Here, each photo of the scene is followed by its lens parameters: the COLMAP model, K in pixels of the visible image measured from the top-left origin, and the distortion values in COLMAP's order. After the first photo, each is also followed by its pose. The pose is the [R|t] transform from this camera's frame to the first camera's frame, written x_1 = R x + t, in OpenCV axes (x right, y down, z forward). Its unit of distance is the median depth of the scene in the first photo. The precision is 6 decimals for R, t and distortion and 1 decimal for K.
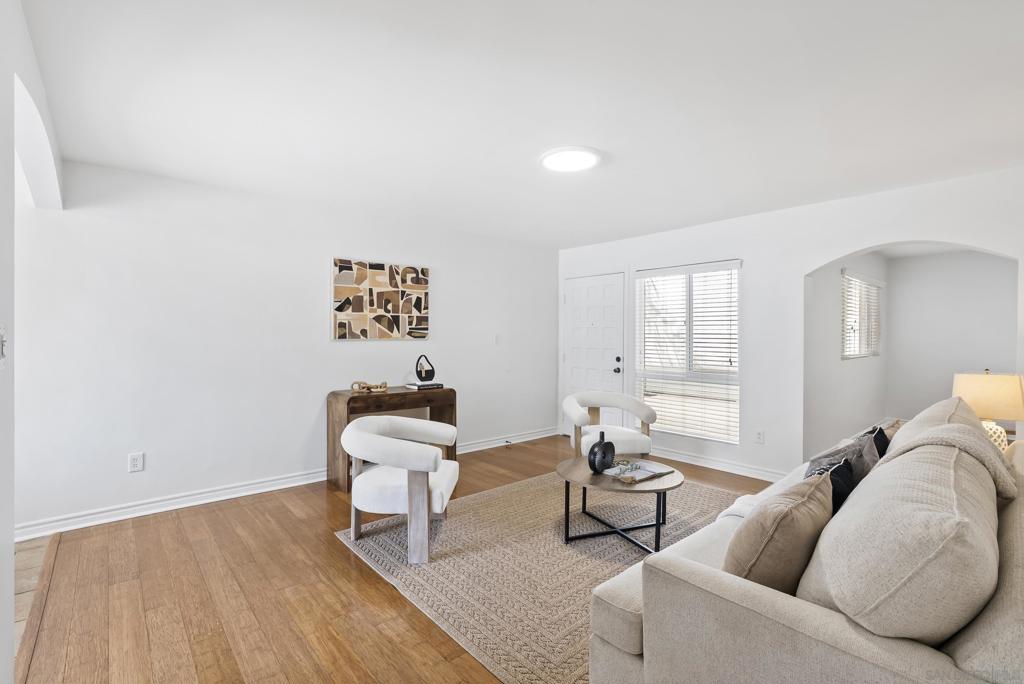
lens RADIAL K [[467.0, 0, 510.1], [0, 467.0, 338.2], [0, 0, 1]] dist [-0.000908, 0.001502]
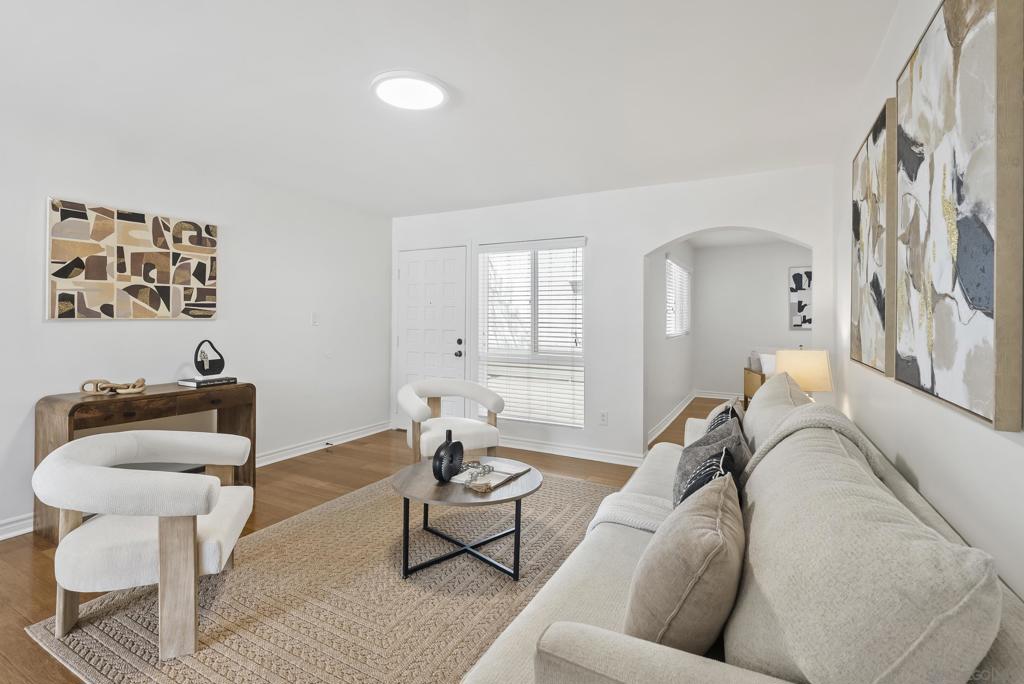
lens RADIAL K [[467.0, 0, 511.3], [0, 467.0, 317.3], [0, 0, 1]] dist [-0.000908, 0.001502]
pose [[0.935841, 0.002640, 0.352412, 0.007199], [0.000299, 0.999966, -0.008286, 0.006665], [-0.352422, 0.007860, 0.935808, 0.143511]]
